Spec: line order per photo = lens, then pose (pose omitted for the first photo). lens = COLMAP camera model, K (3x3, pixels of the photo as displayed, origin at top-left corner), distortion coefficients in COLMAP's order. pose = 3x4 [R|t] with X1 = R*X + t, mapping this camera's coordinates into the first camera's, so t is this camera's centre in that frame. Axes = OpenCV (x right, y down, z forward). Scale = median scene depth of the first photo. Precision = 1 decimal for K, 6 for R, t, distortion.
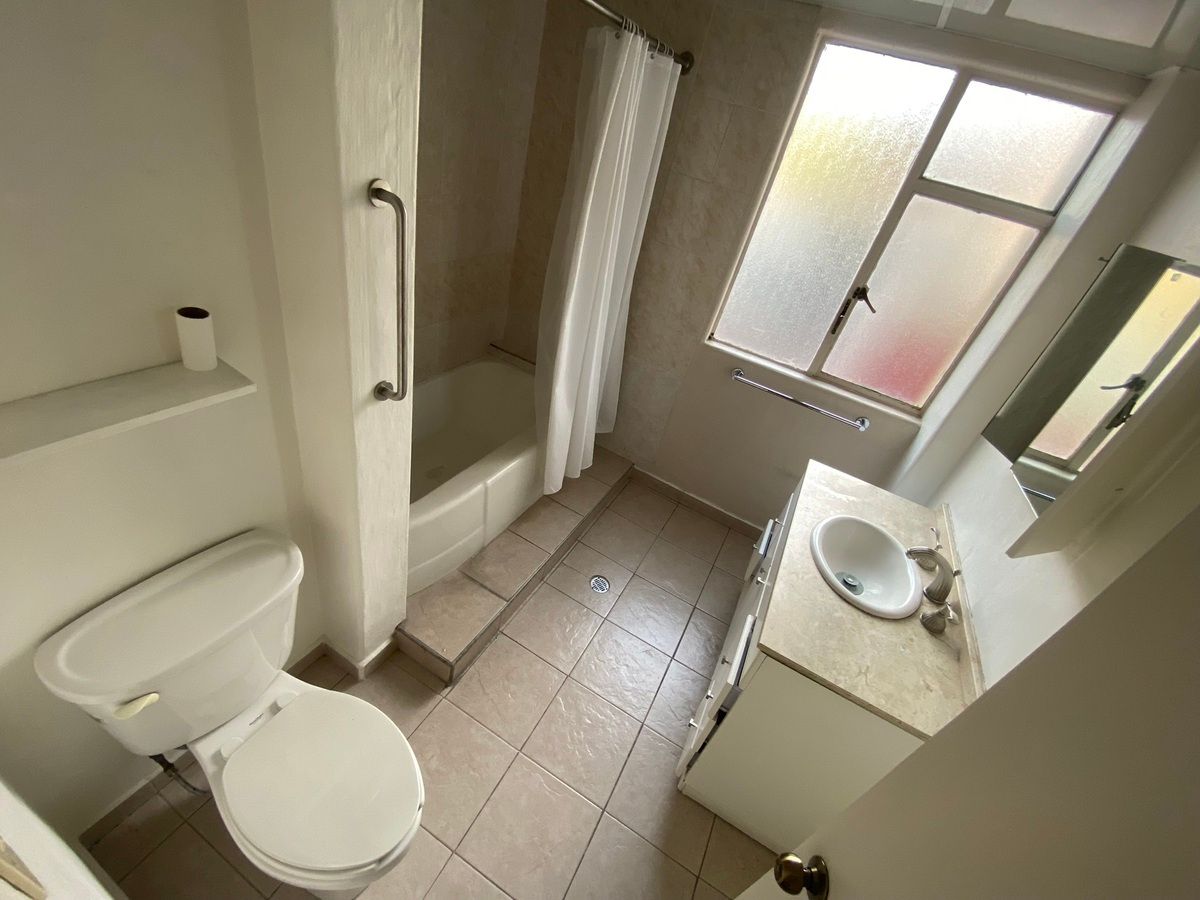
lens RADIAL K [[490.7, 0, 604.2], [0, 490.7, 449.2], [0, 0, 1]] dist [-0.001598, -0.006435]
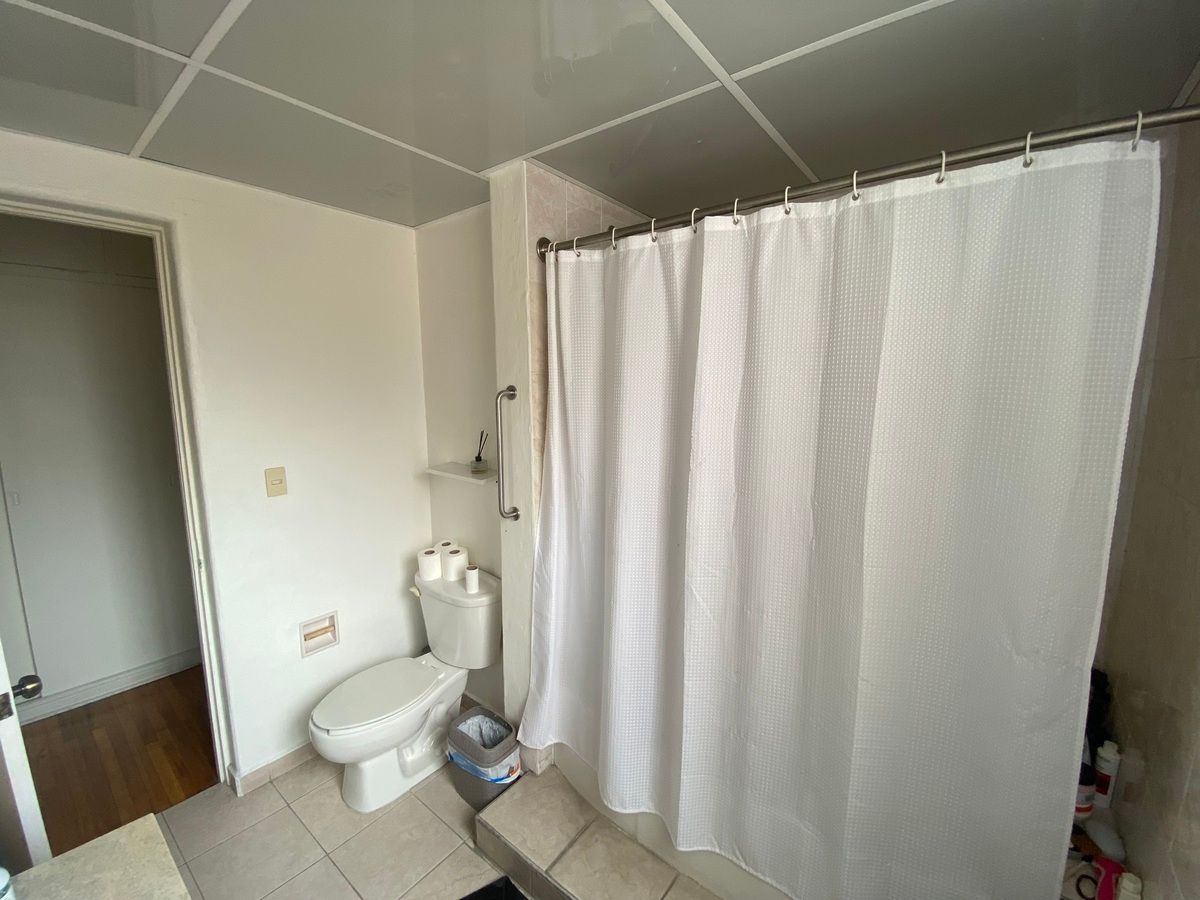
lens RADIAL K [[490.7, 0, 598.6], [0, 490.7, 451.6], [0, 0, 1]] dist [-0.001598, -0.006435]
pose [[-0.180345, -0.079990, -0.980345, 0.620995], [-0.589454, 0.806677, 0.042617, -0.316179], [0.787413, 0.585554, -0.192631, 0.882181]]
